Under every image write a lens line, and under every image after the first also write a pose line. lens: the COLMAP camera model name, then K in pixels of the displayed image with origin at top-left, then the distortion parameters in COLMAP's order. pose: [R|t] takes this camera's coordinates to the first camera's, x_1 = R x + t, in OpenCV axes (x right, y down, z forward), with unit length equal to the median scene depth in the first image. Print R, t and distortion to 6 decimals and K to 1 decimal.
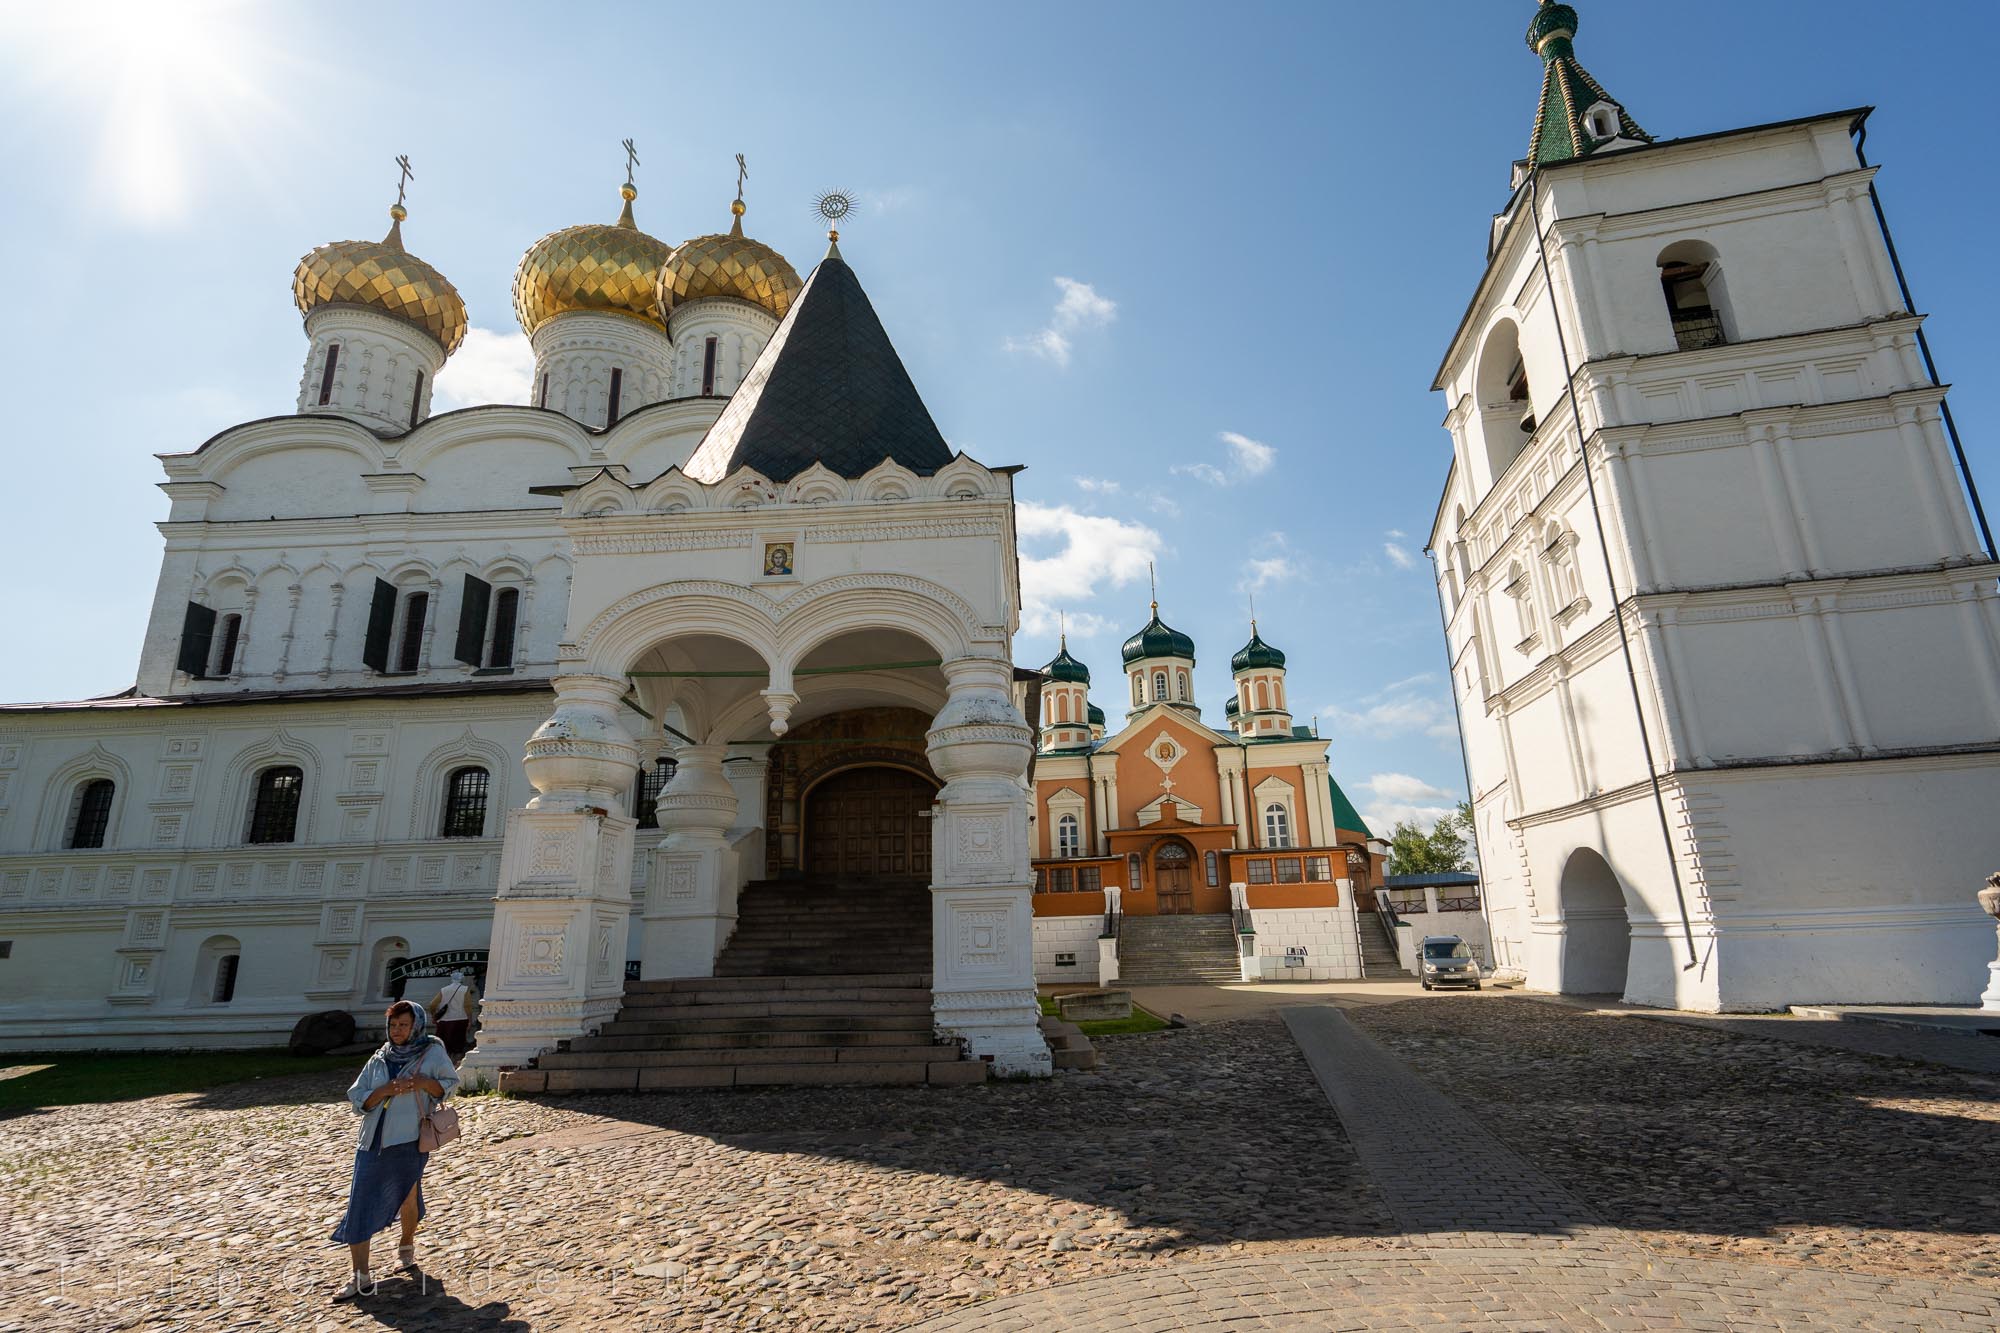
lens RADIAL K [[967.0, 0, 1006.5], [0, 967.0, 666.5], [0, 0, 1]] dist [-0.001360, 0.000031]
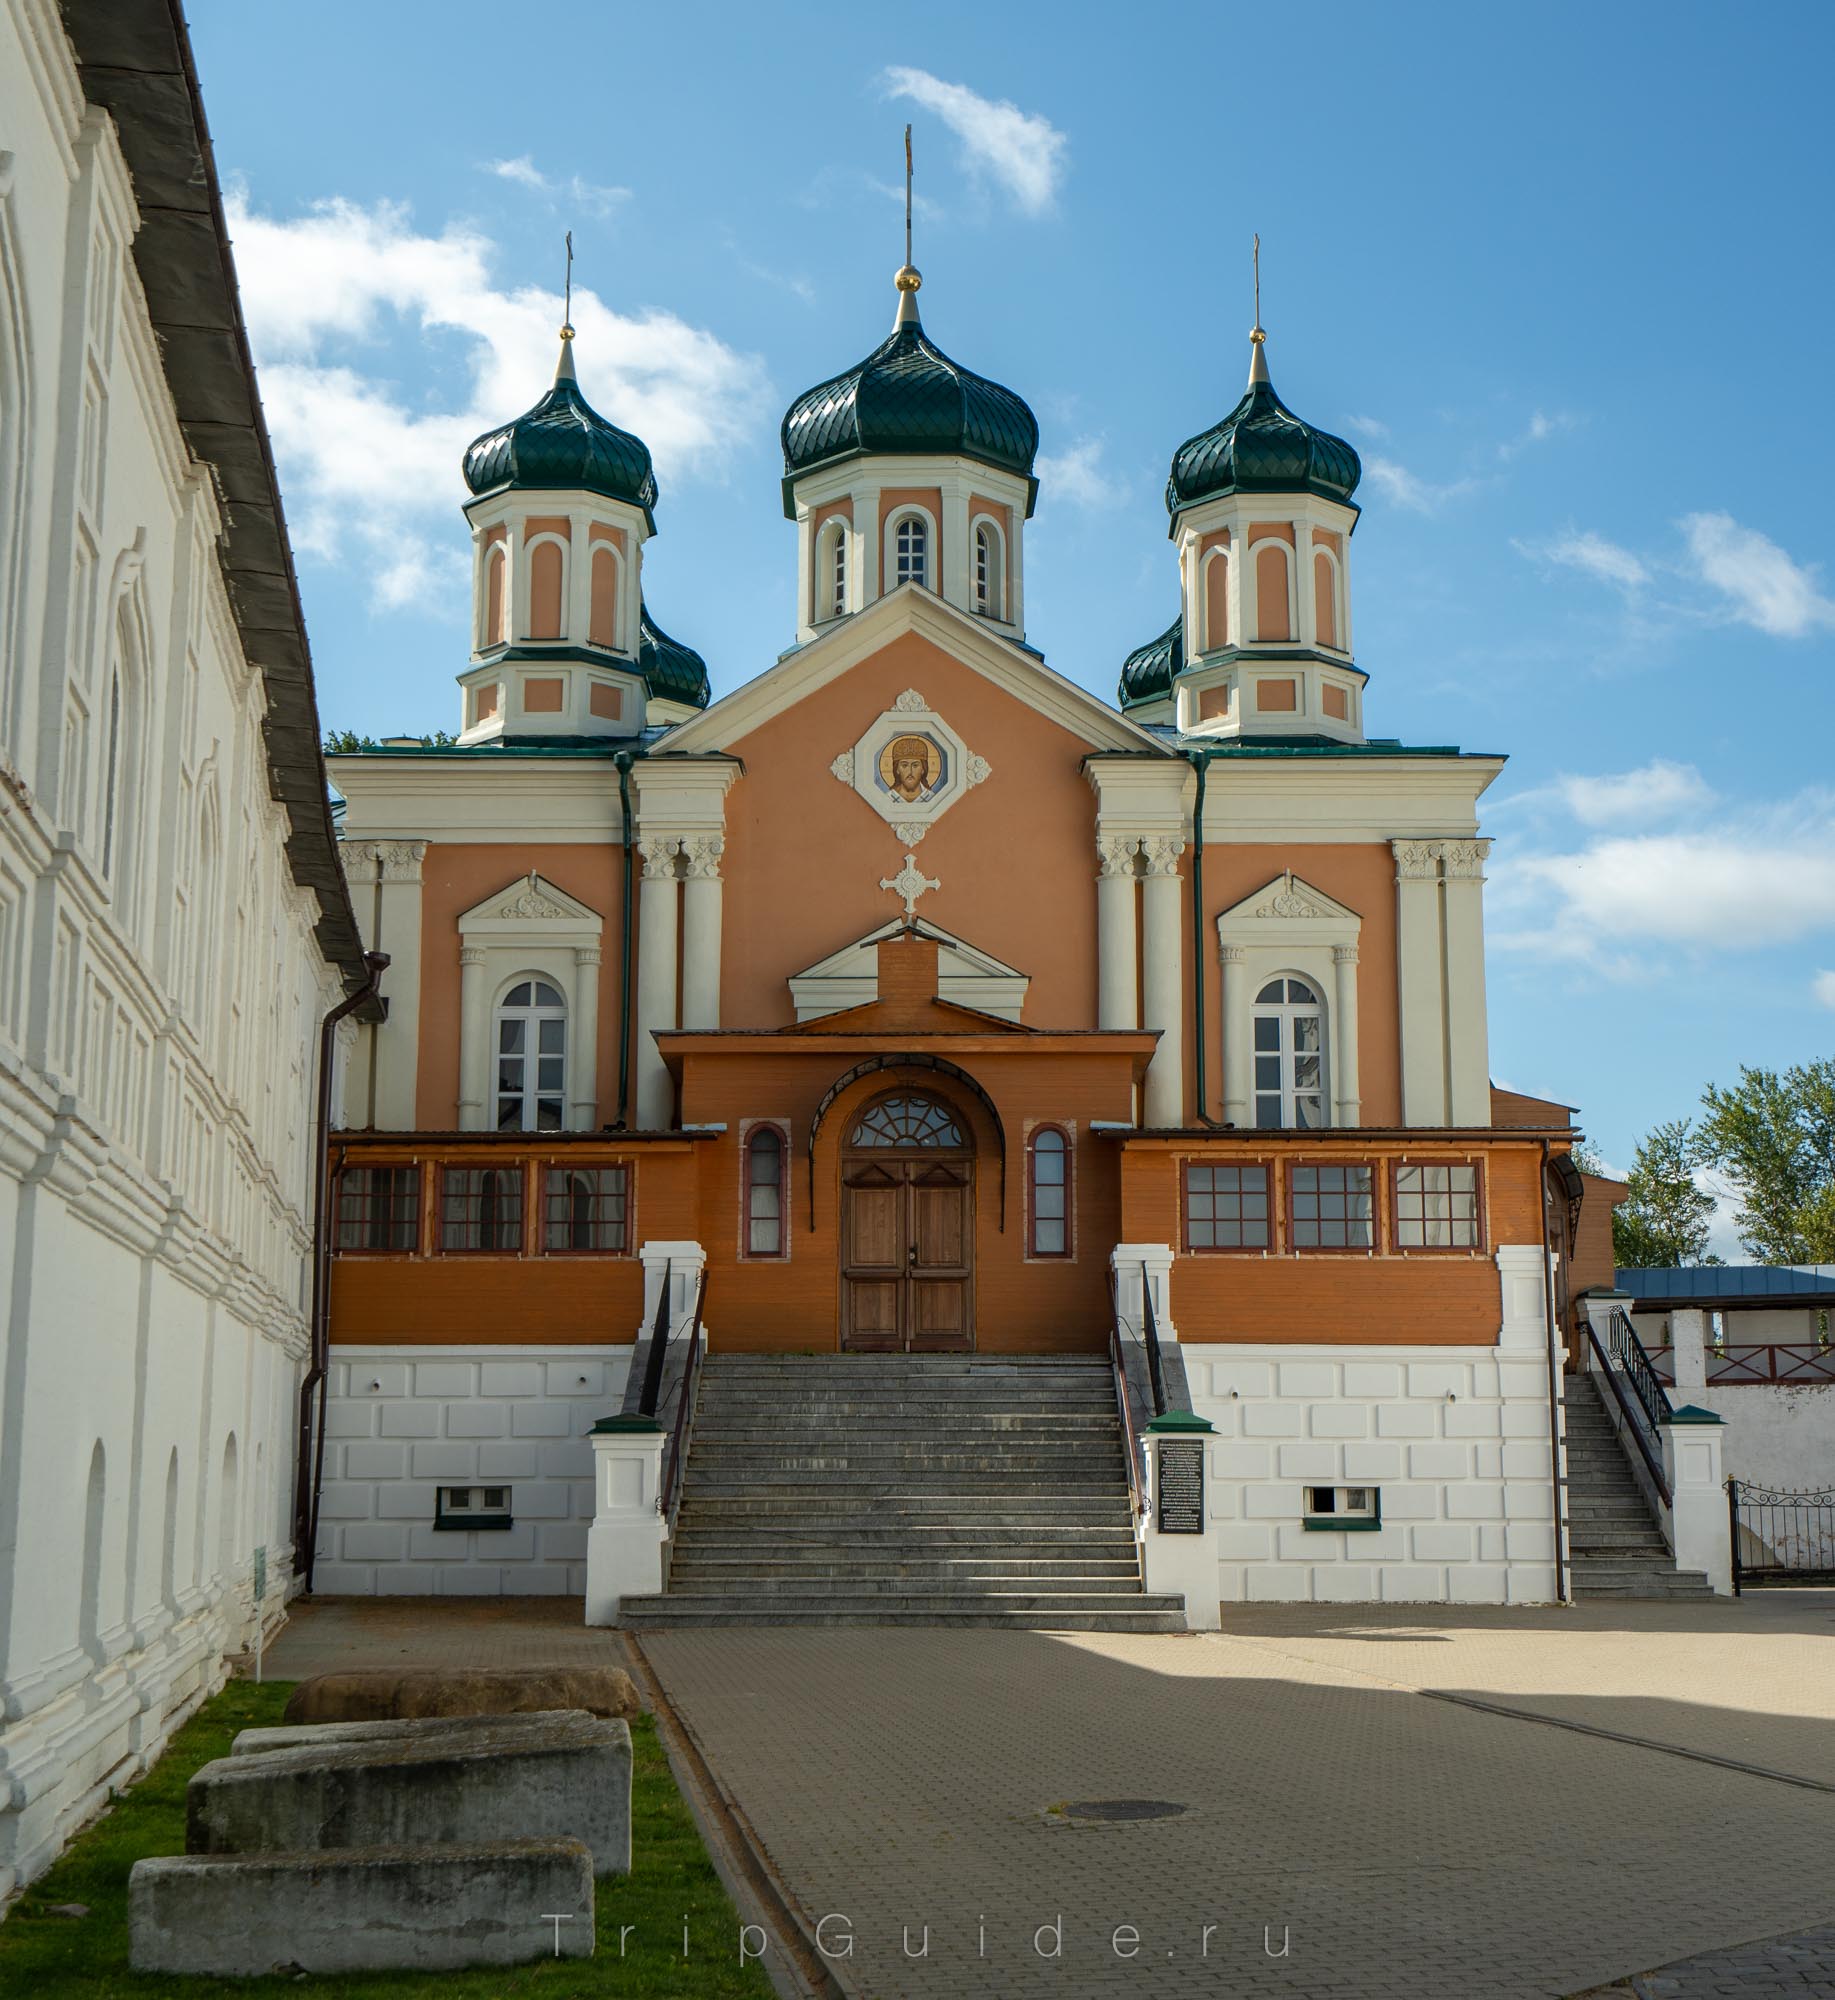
lens RADIAL K [[2524.8, 0, 914.5], [0, 2524.8, 1000.2], [0, 0, 1]] dist [0.046233, 0.000000]
pose [[0.983753, 0.059006, 0.169554, 0.050916], [-0.076449, 0.992220, 0.098262, 0.086666], [-0.162437, -0.109628, 0.980610, 0.309981]]
